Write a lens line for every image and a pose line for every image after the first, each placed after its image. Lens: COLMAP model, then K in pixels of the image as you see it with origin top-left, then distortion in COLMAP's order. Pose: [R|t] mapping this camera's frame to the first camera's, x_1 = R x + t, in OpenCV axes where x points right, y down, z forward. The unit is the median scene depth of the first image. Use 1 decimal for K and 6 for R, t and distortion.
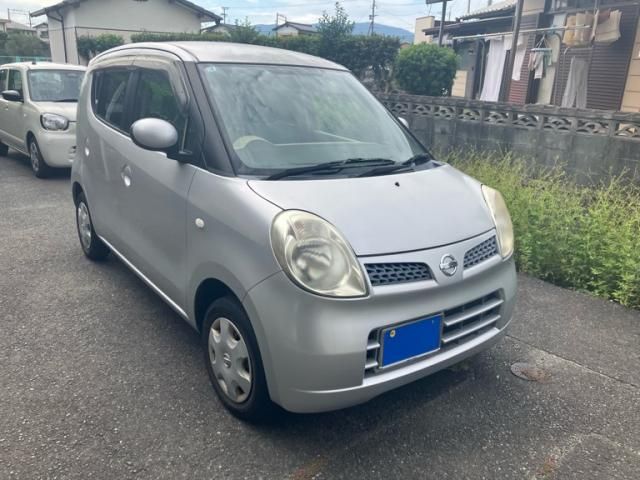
lens RADIAL K [[523.9, 0, 319.7], [0, 523.9, 237.0], [0, 0, 1]] dist [0.017801, -0.029767]
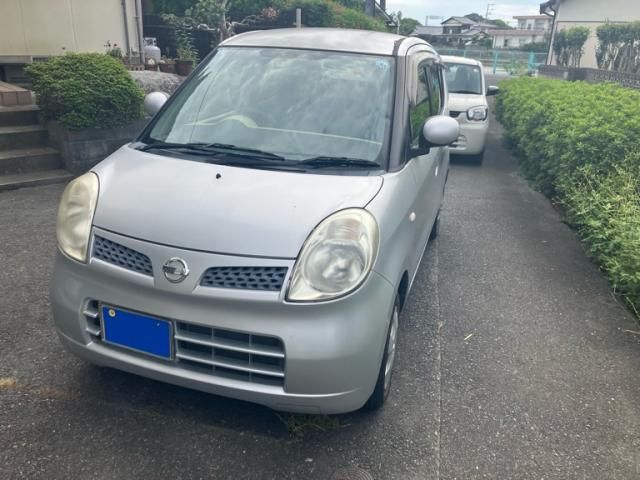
lens RADIAL K [[523.9, 0, 320.2], [0, 523.9, 244.1], [0, 0, 1]] dist [0.017801, -0.029767]
pose [[0.590855, 0.268132, -0.760917, 0.945906], [-0.256502, 0.956651, 0.137930, -0.154705], [0.764916, 0.113680, 0.634019, 0.565637]]
